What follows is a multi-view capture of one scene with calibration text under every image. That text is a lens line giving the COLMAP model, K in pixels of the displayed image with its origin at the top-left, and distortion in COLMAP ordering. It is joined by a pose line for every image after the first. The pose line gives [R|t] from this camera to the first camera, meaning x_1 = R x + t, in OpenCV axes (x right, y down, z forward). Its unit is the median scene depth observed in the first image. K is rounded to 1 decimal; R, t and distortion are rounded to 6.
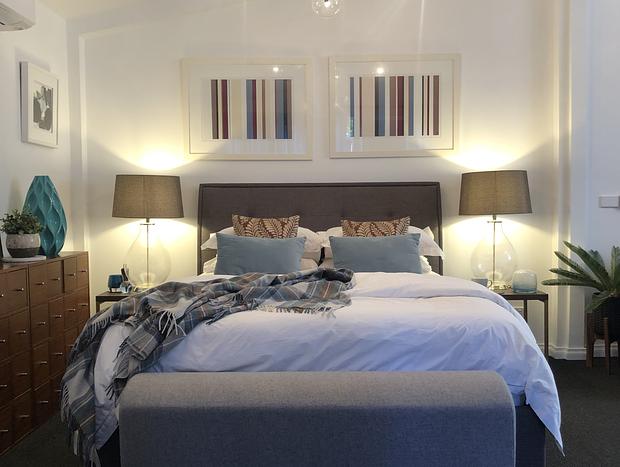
lens RADIAL K [[682.8, 0, 310.0], [0, 682.8, 231.6], [0, 0, 1]] dist [0.062441, 0.000000]
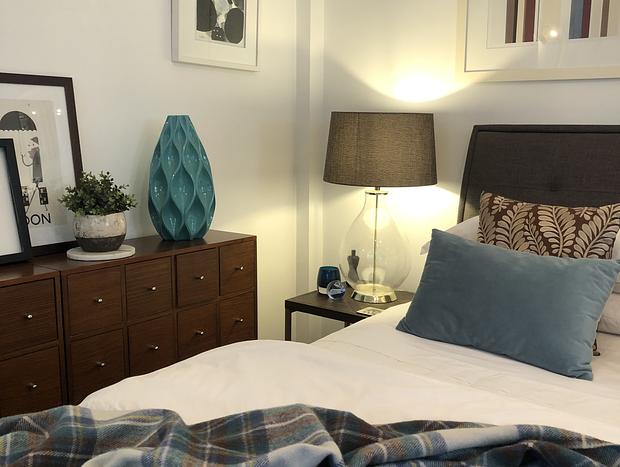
lens RADIAL K [[682.8, 0, 311.0], [0, 682.8, 237.6], [0, 0, 1]] dist [0.062441, 0.000000]
pose [[0.811657, 0.104530, -0.574705, 0.071922], [-0.039972, 0.991491, 0.123884, -0.045010], [0.582765, -0.077579, 0.808929, 0.473008]]
